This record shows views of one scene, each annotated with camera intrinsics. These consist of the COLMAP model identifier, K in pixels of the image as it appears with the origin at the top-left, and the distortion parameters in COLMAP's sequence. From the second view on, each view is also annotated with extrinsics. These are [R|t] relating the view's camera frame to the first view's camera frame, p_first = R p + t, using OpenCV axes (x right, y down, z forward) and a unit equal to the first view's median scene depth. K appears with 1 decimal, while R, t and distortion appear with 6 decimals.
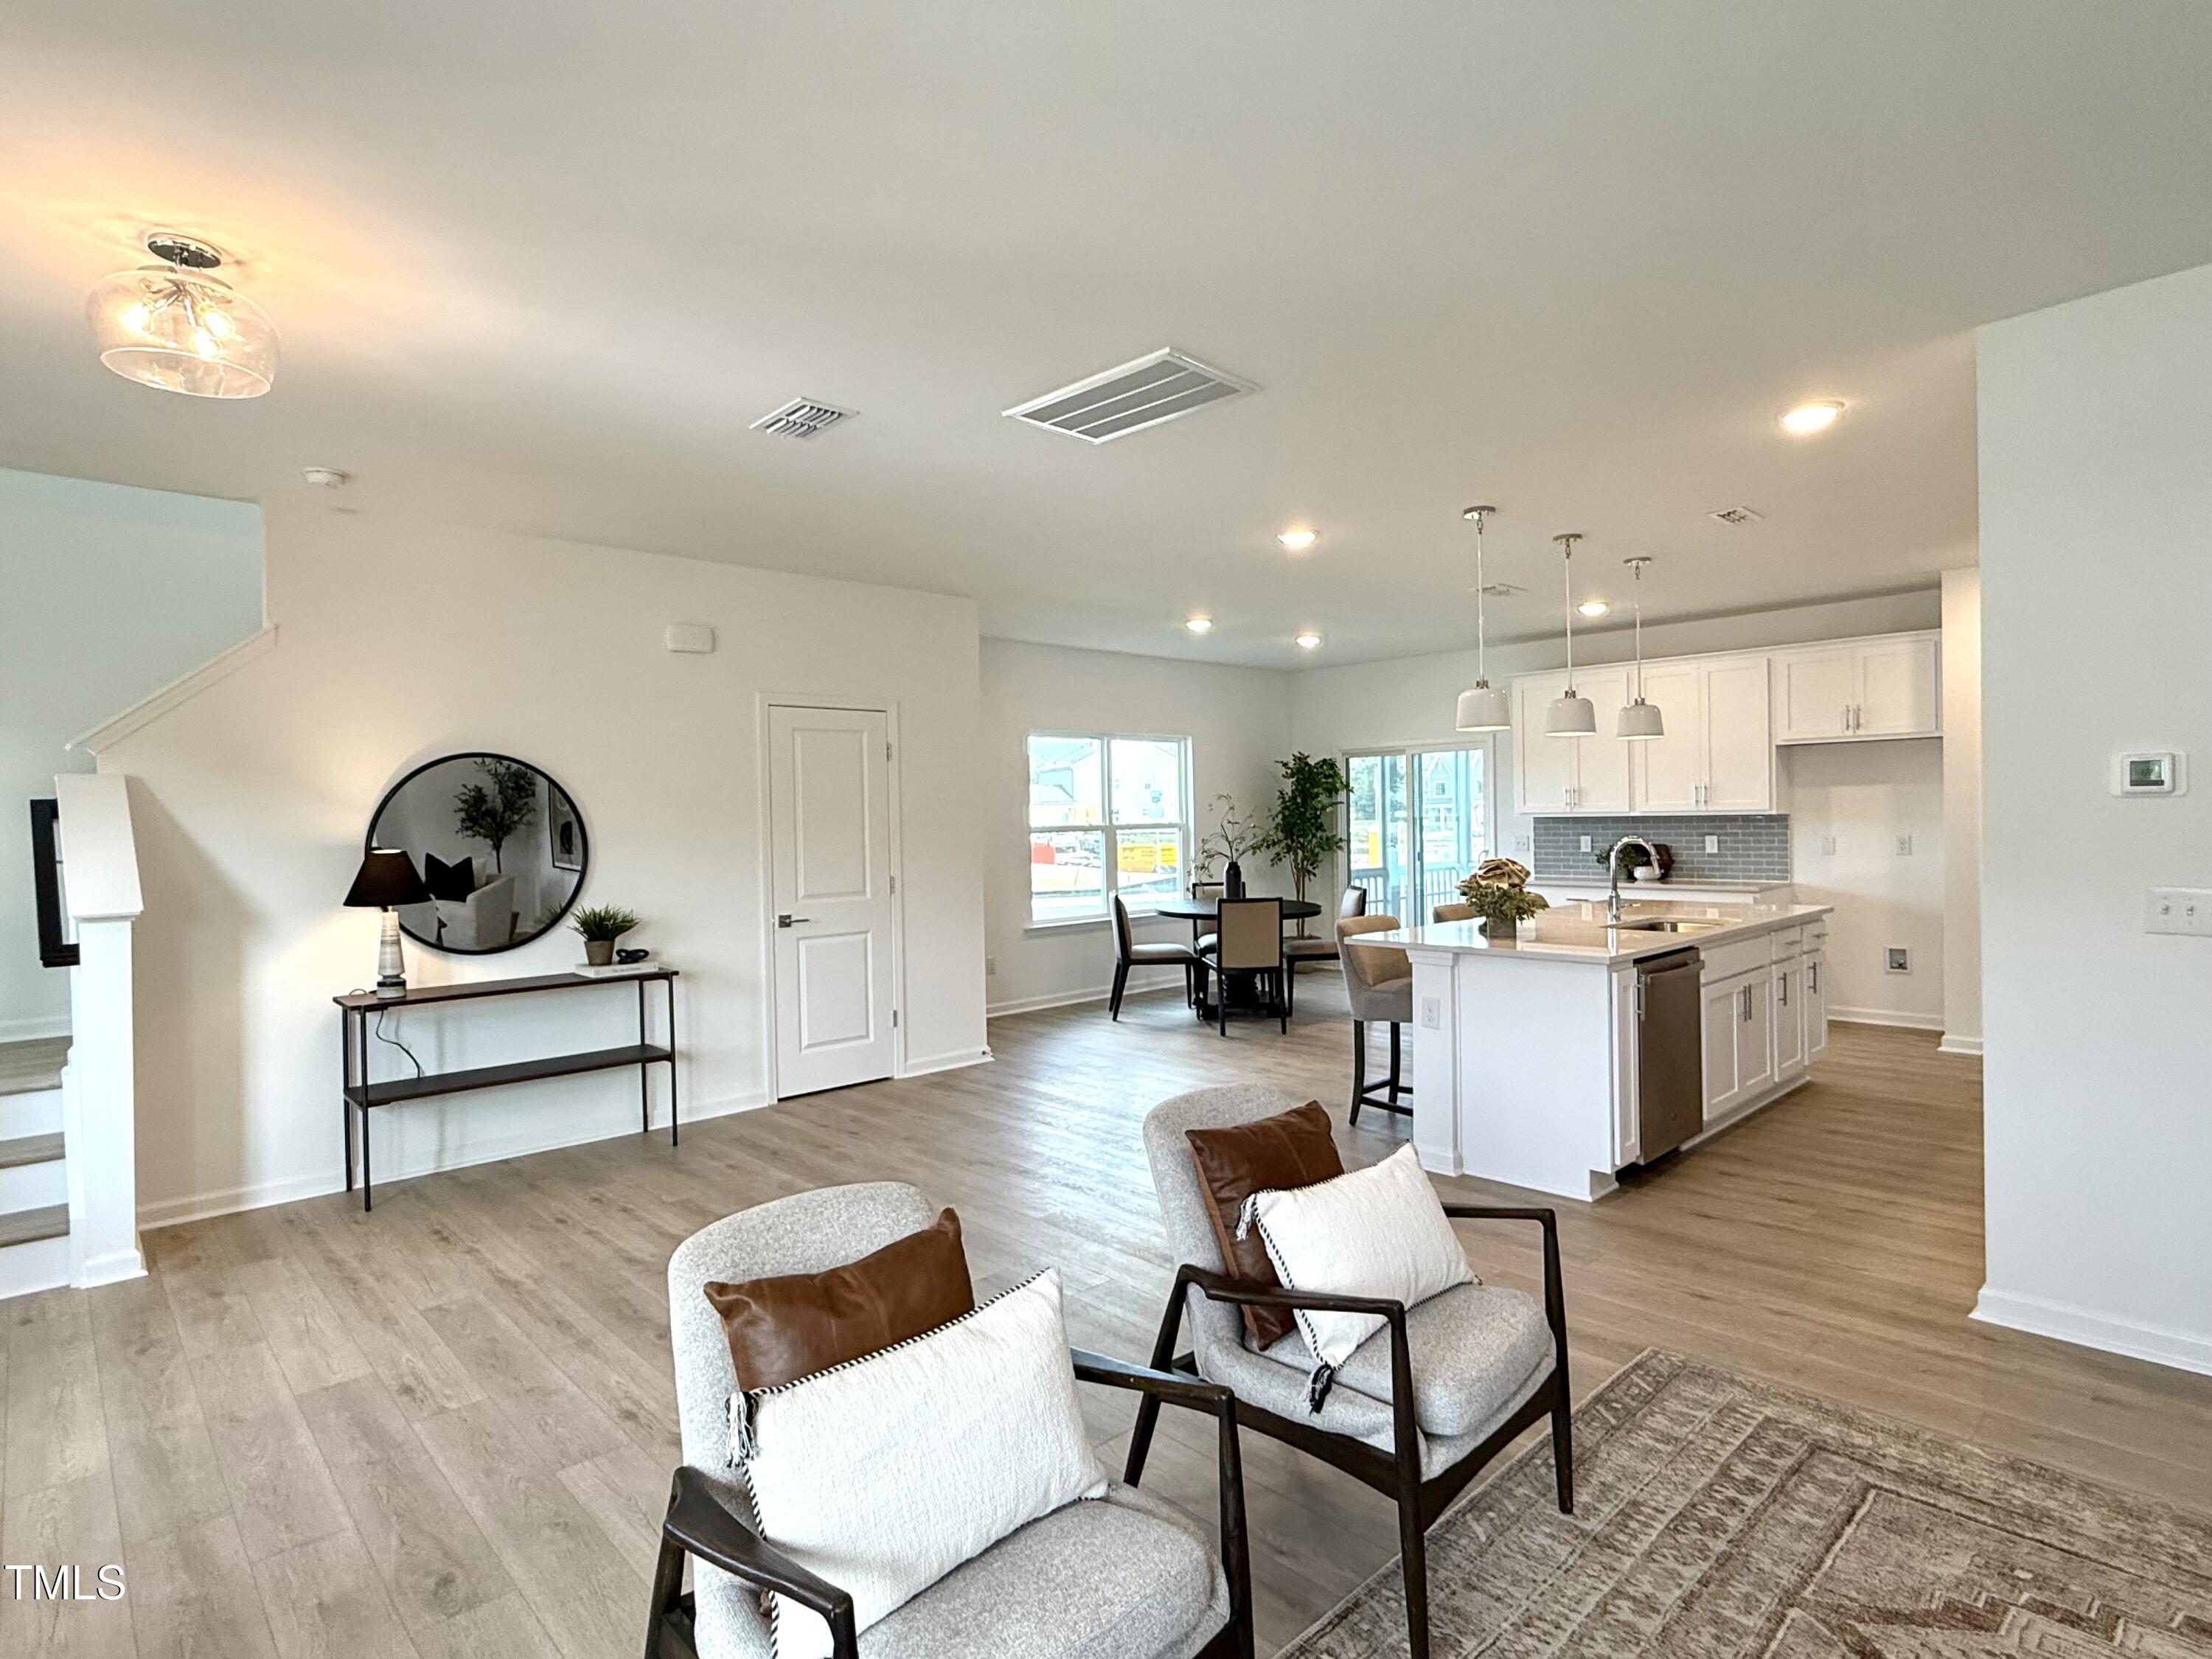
lens RADIAL K [[1154.2, 0, 1102.2], [0, 1154.2, 833.1], [0, 0, 1]] dist [-0.000679, 0.002096]
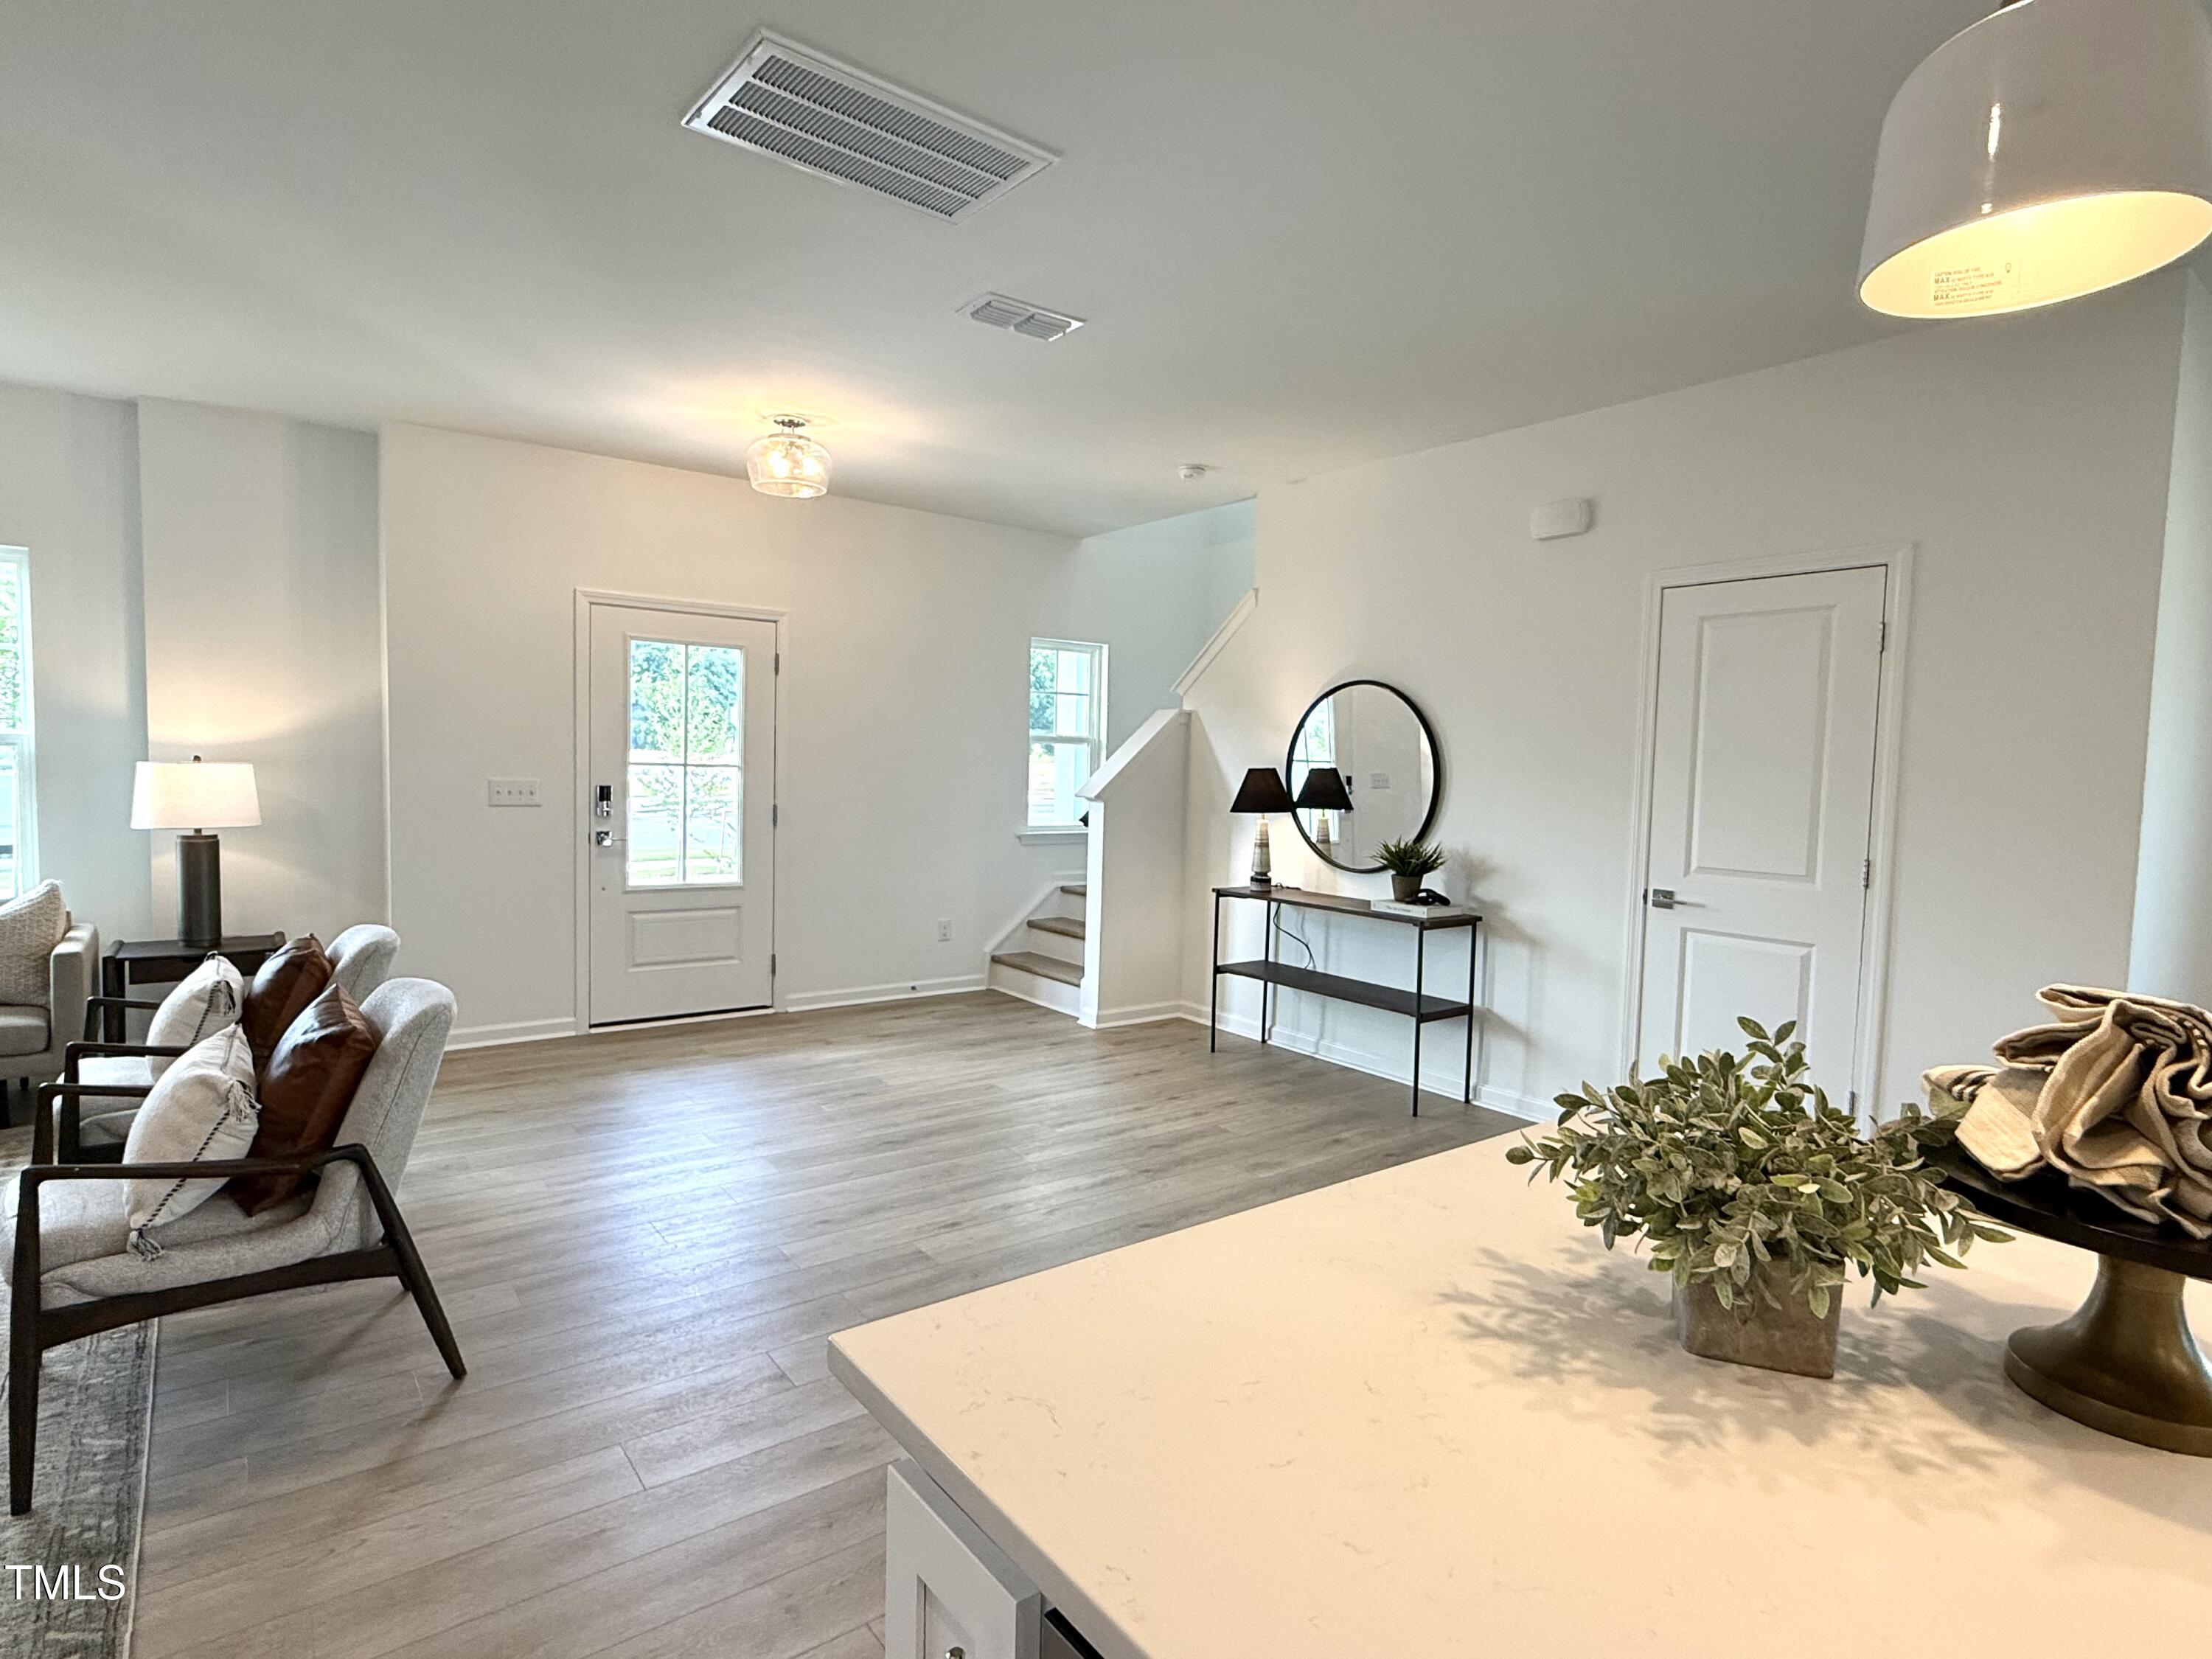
lens RADIAL K [[1154.2, 0, 1110.7], [0, 1154.2, 836.3], [0, 0, 1]] dist [-0.000679, 0.002096]
pose [[-0.101631, 0.079287, -0.991658, 0.576925], [-0.038724, 0.995748, 0.083582, -0.008518], [0.994068, 0.046896, -0.098129, 0.950930]]
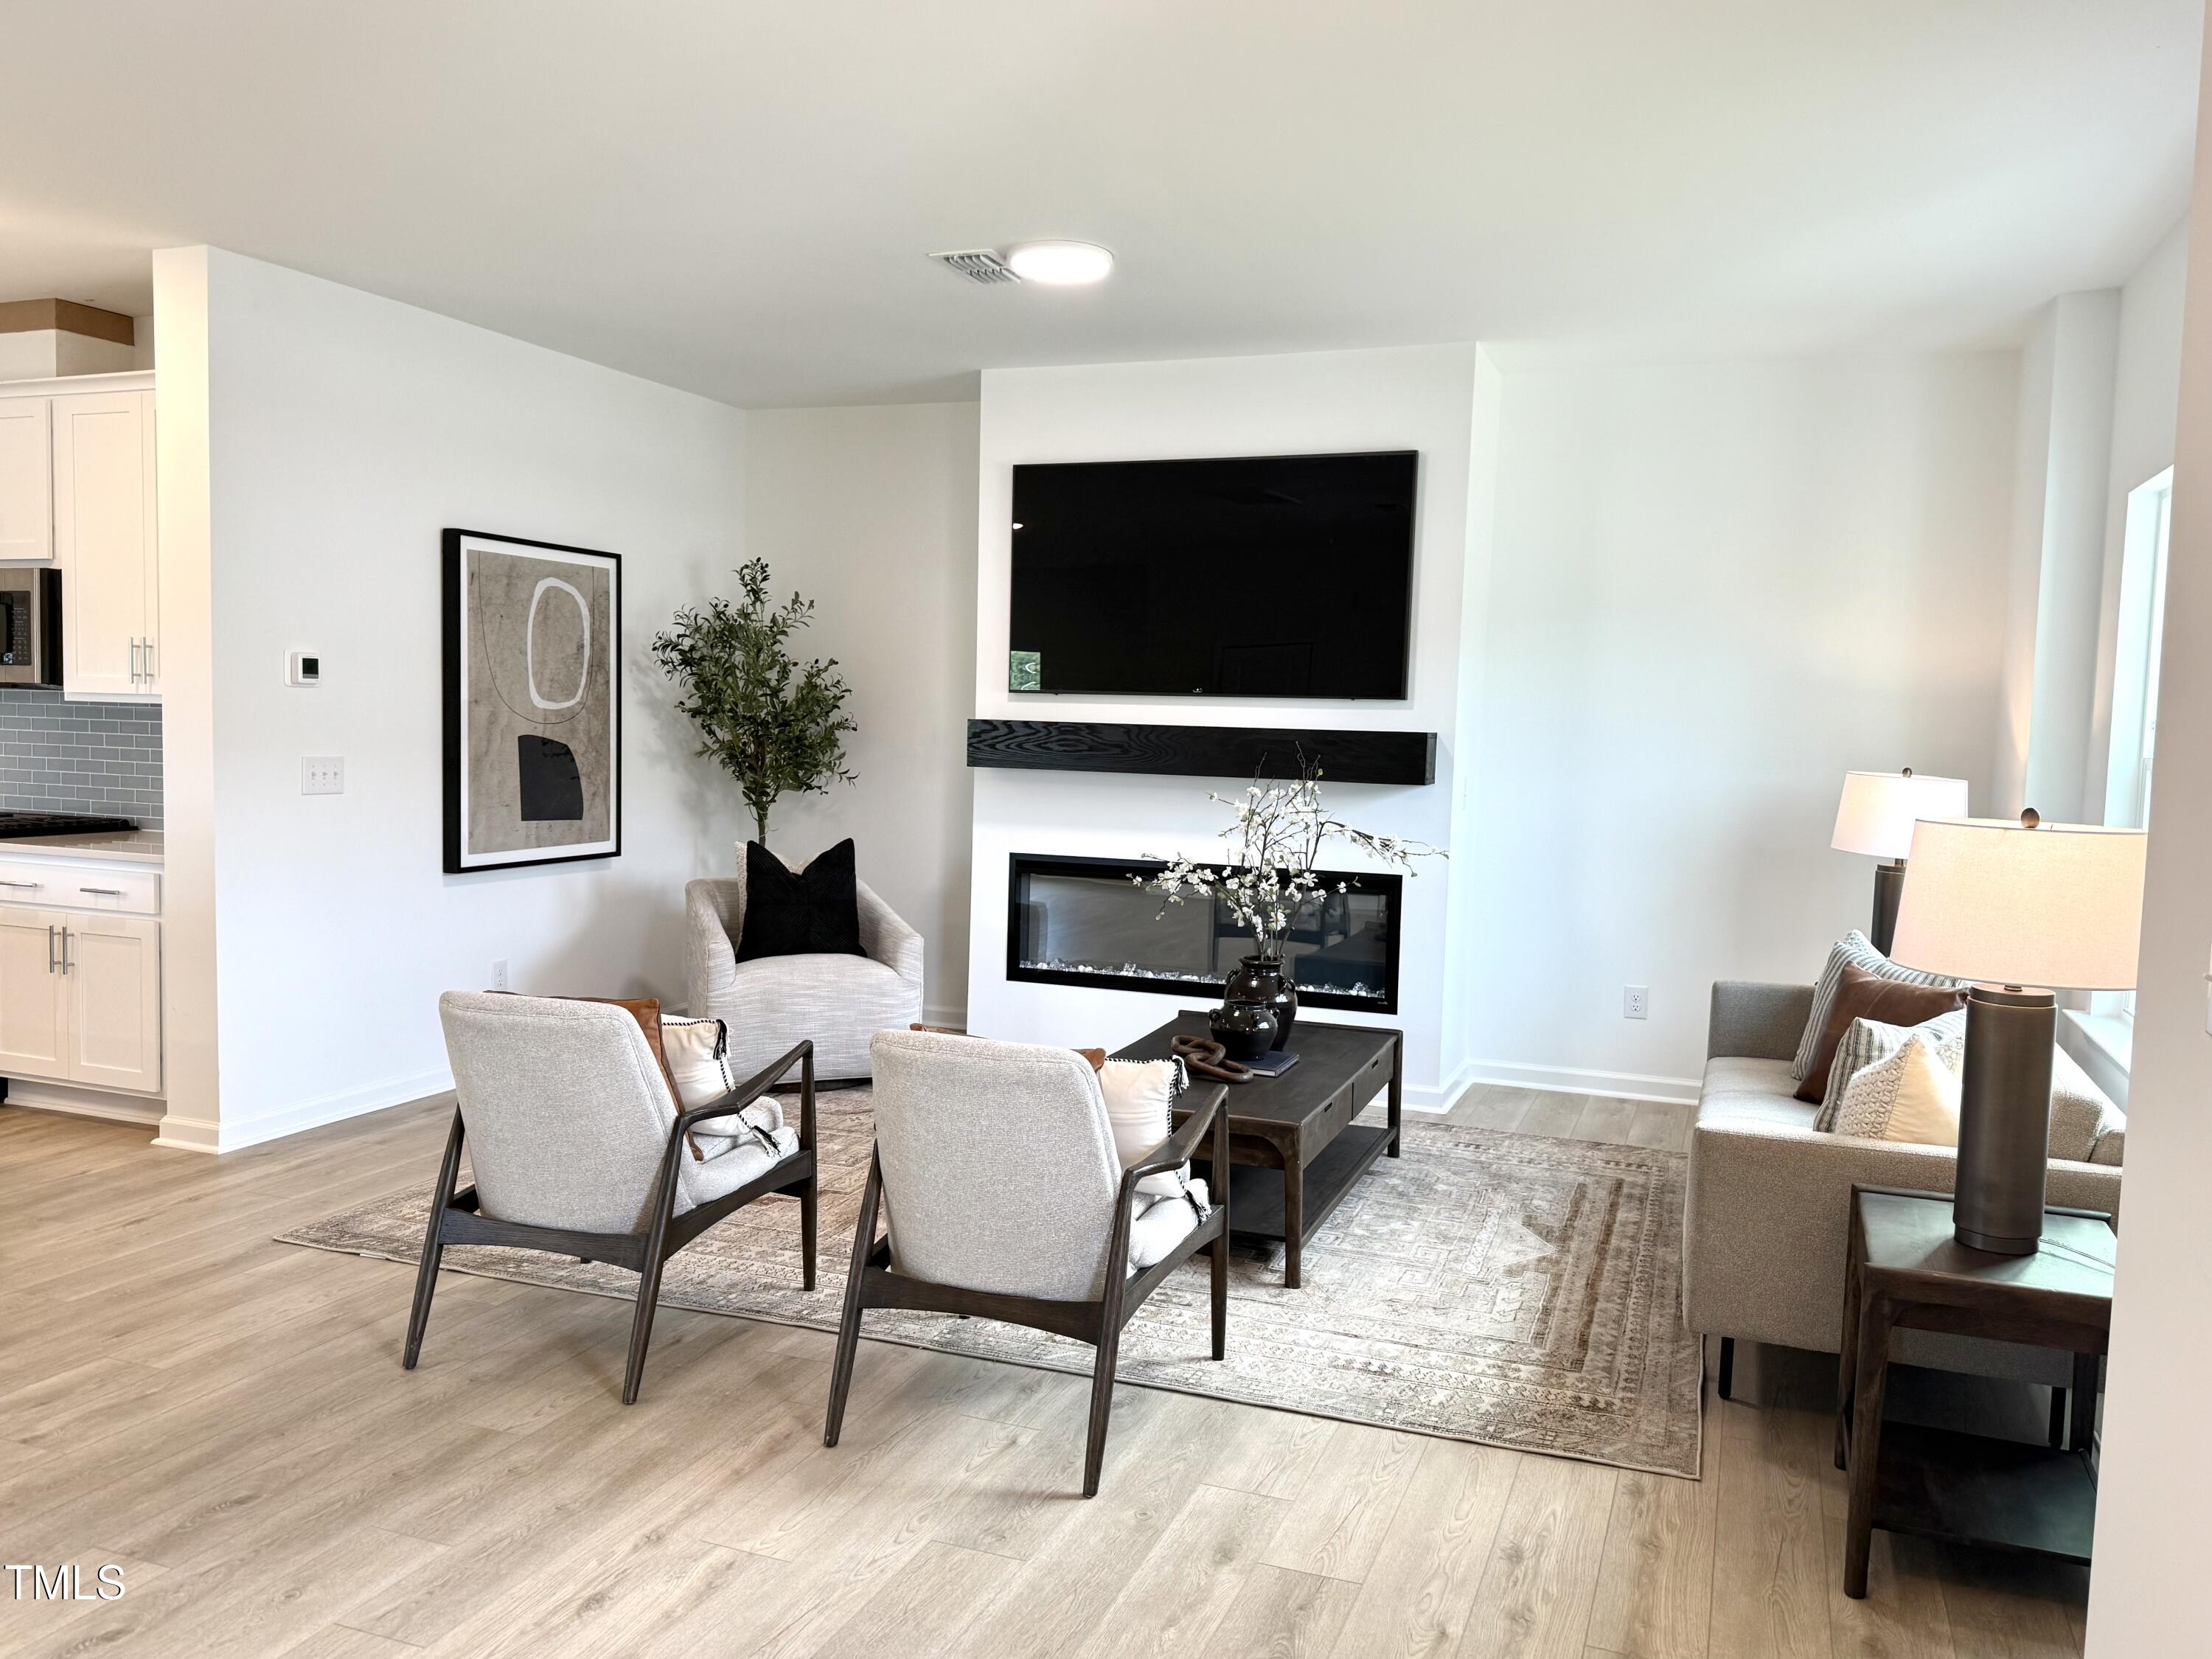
lens RADIAL K [[1695.5, 0, 1089.7], [0, 1695.5, 832.8], [0, 0, 1]] dist [0.079648, -0.086016]
pose [[-0.428698, -0.055944, 0.901714, -0.742710], [-0.002845, 0.998160, 0.060575, 0.007542], [-0.903443, 0.023403, -0.428068, 0.655495]]
